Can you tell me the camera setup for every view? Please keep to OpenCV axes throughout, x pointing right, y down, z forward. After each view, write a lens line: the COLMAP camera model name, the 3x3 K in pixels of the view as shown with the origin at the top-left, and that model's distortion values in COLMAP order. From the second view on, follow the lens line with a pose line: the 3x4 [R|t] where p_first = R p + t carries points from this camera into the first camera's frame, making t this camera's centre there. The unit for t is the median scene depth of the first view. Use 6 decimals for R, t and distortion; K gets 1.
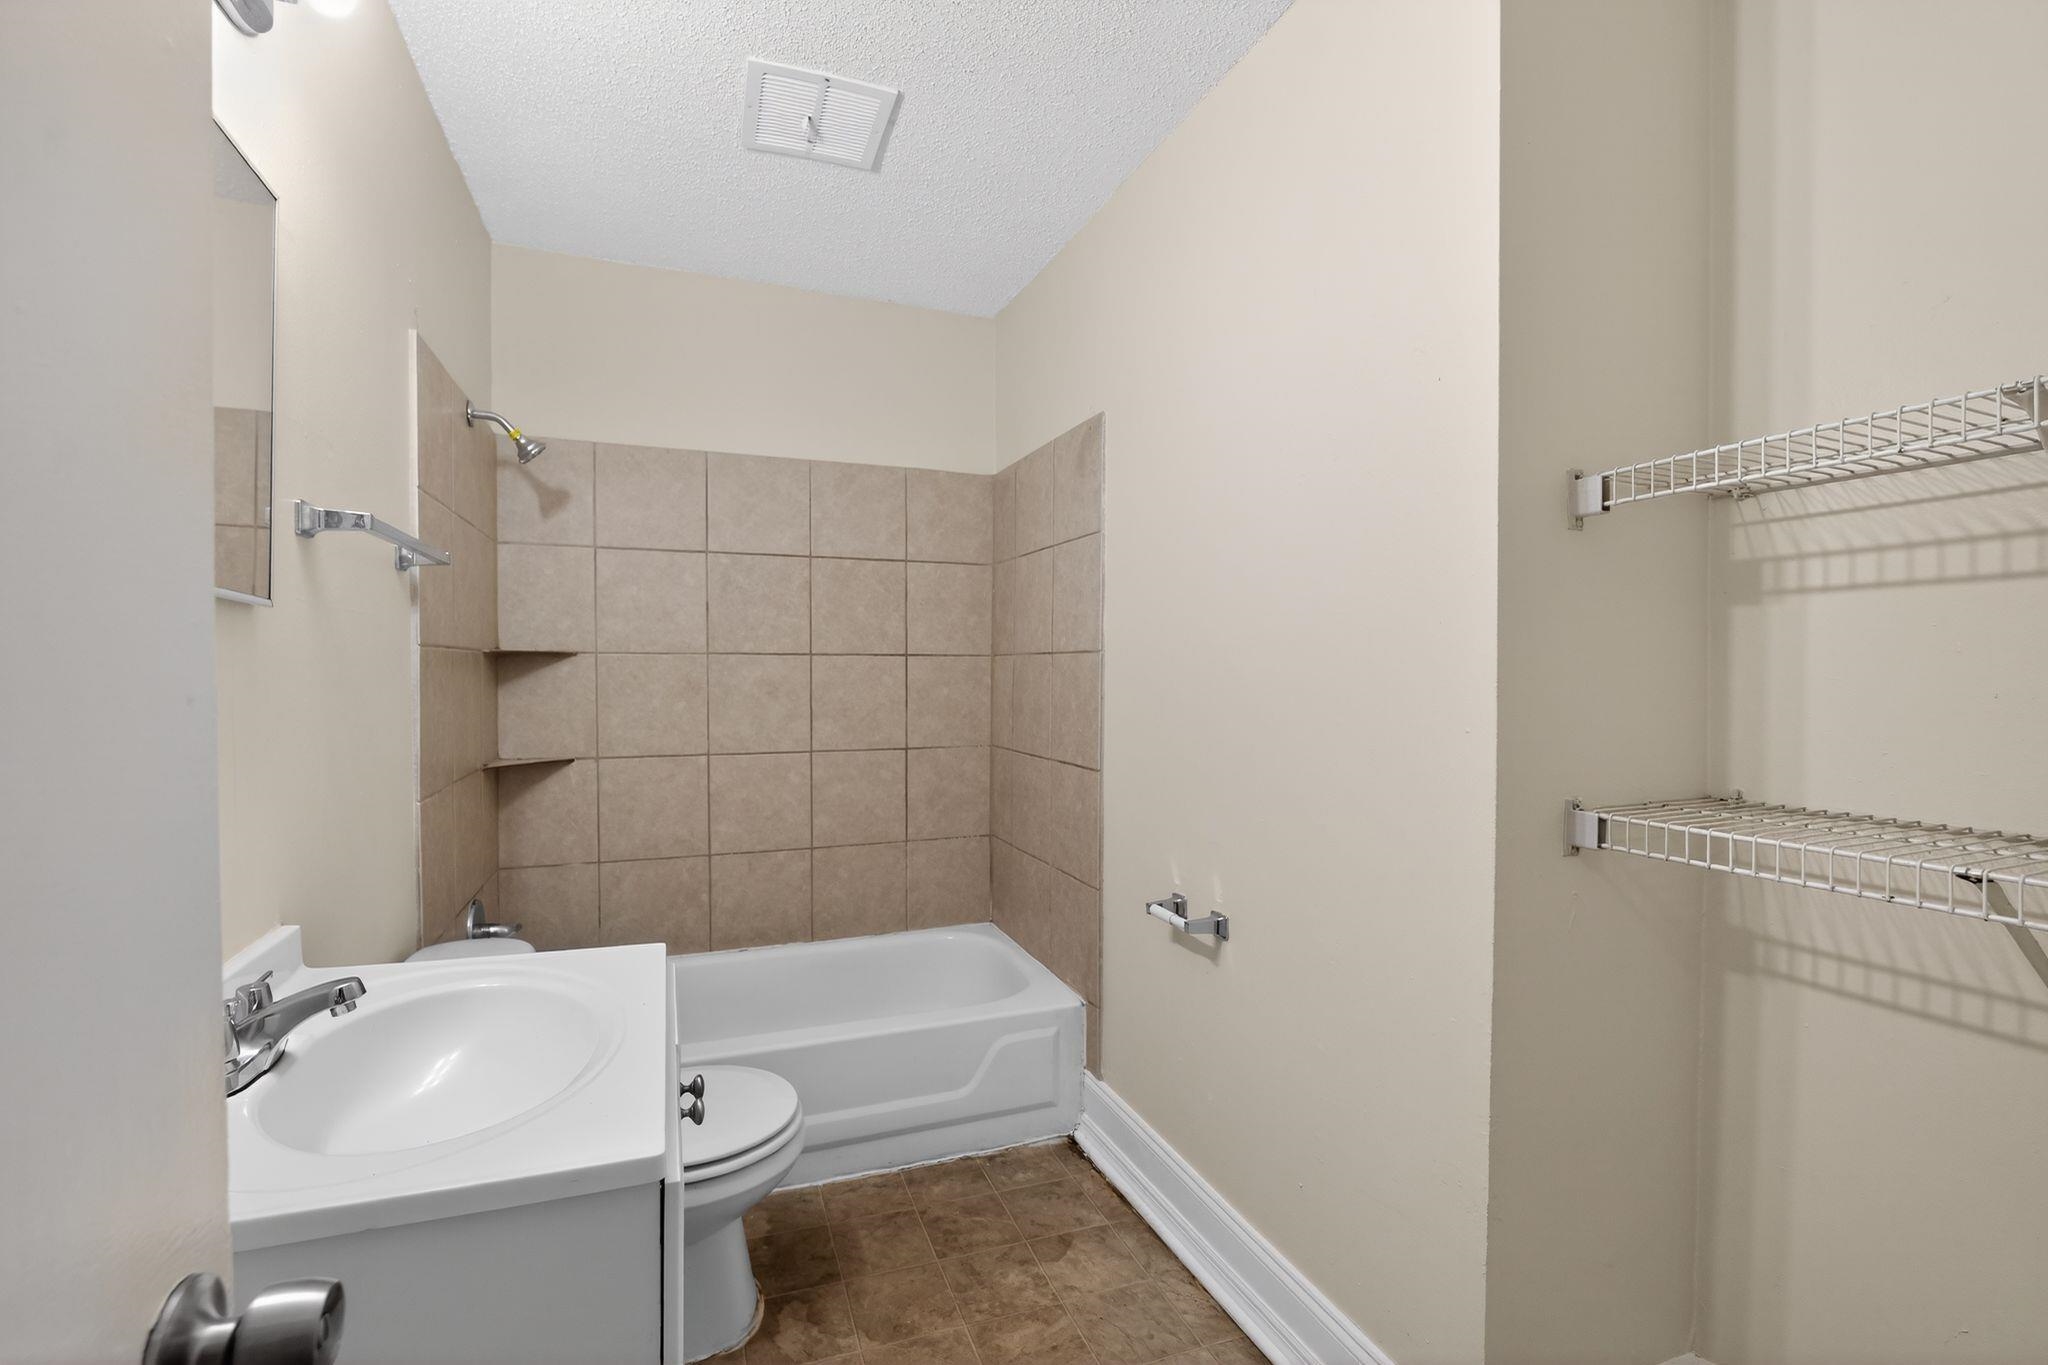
lens RADIAL K [[902.8, 0, 1026.8], [0, 902.8, 674.9], [0, 0, 1]] dist [-0.013488, -0.000144]
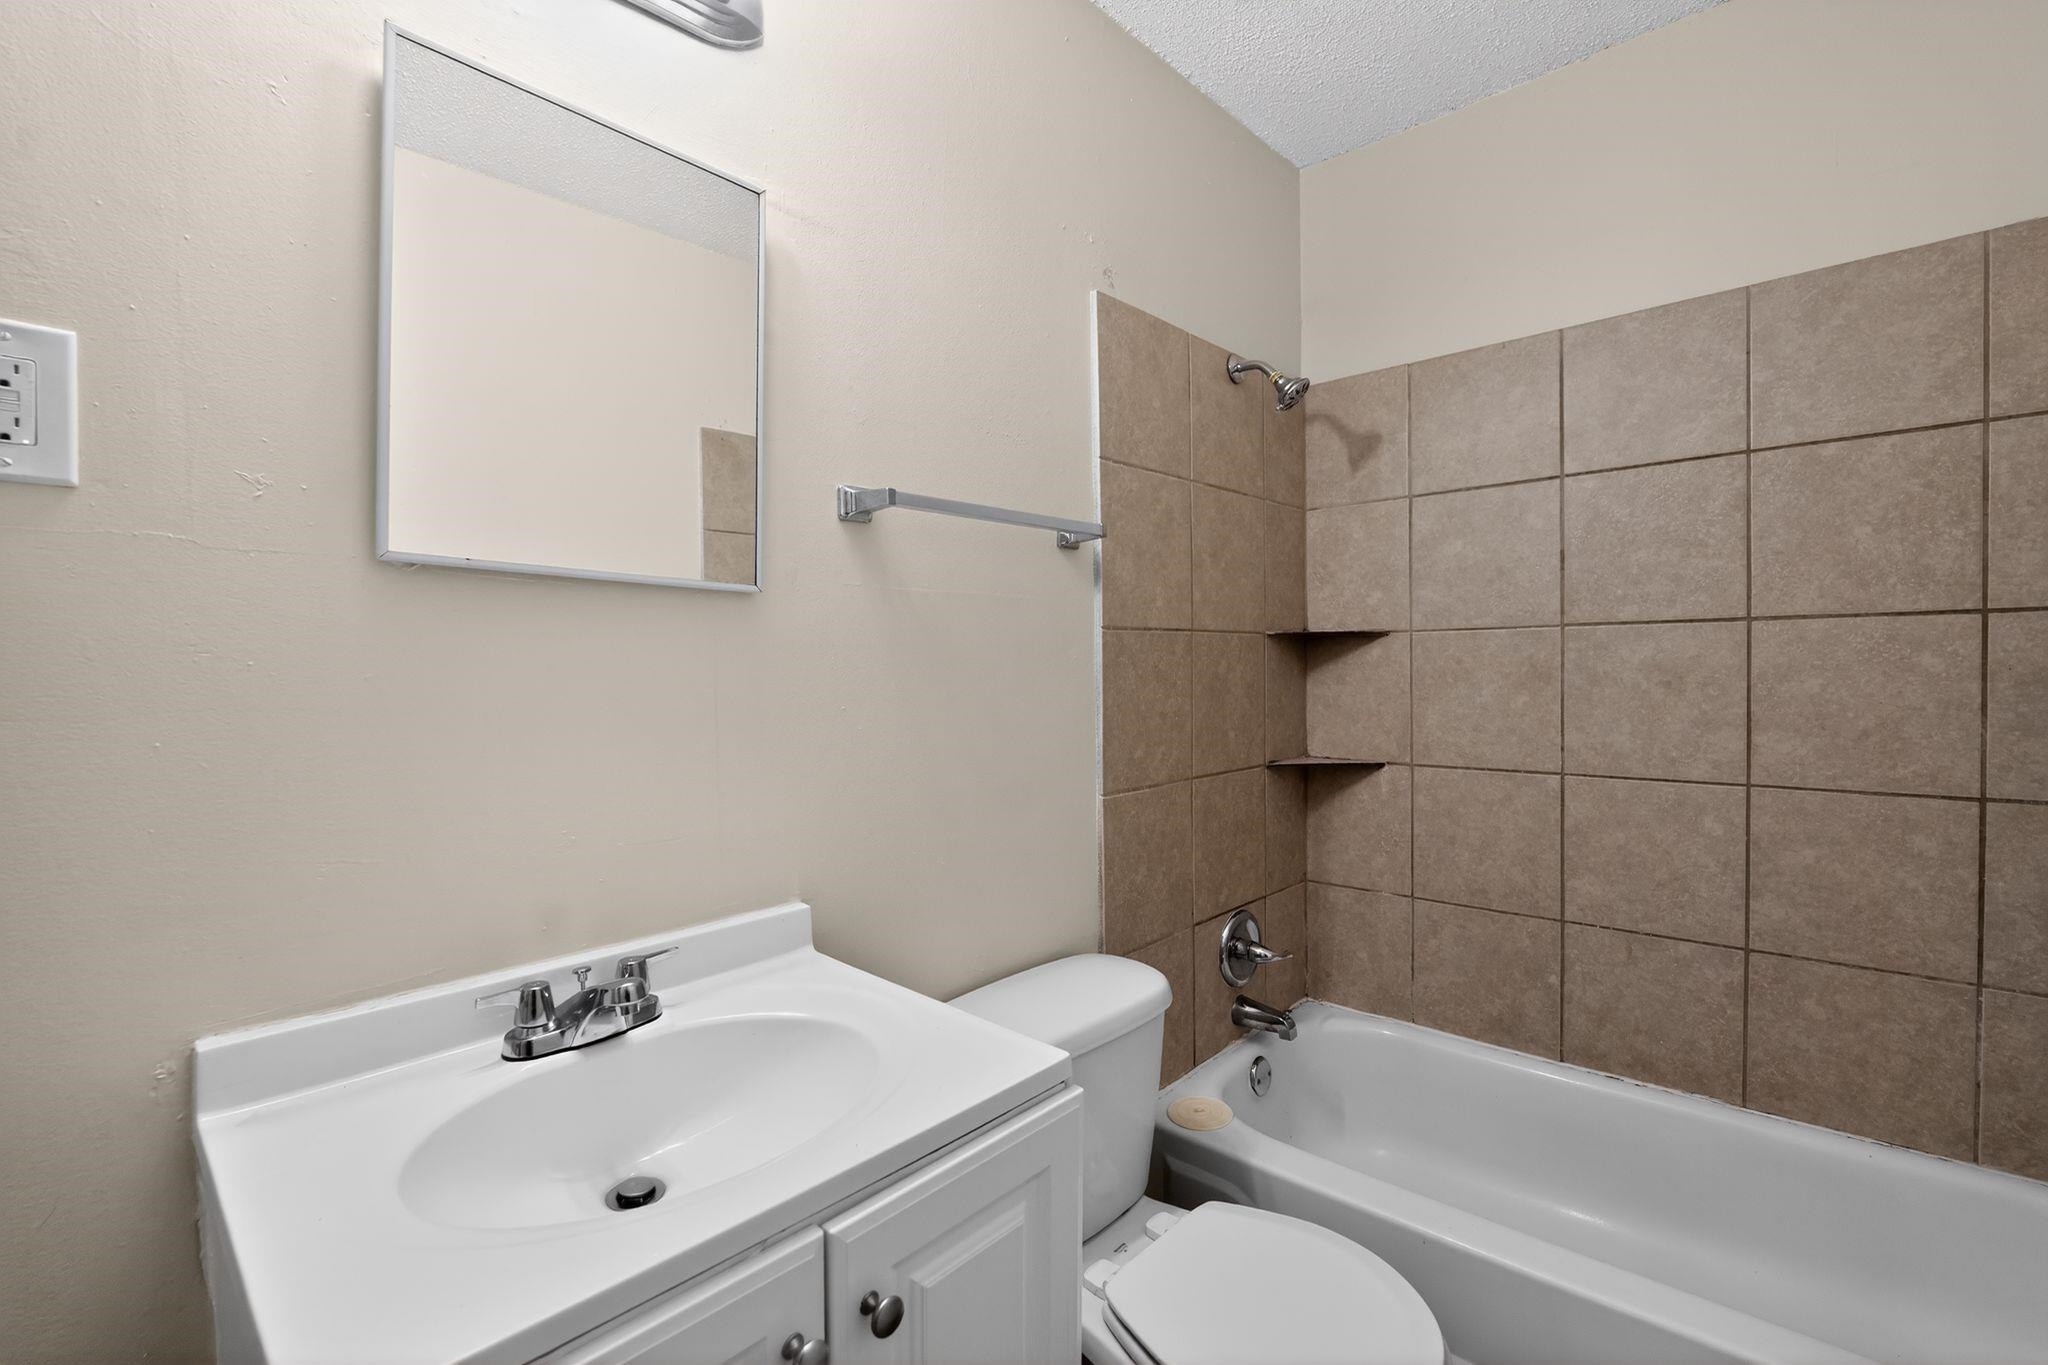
lens RADIAL K [[917.8, 0, 1024.0], [0, 917.8, 682.5], [0, 0, 1]] dist [-0.014178, 0.000050]
pose [[0.427420, 0.007131, -0.904025, 0.098355], [0.008282, 0.999896, 0.011802, 0.008134], [0.904015, -0.012532, 0.427316, 0.343599]]
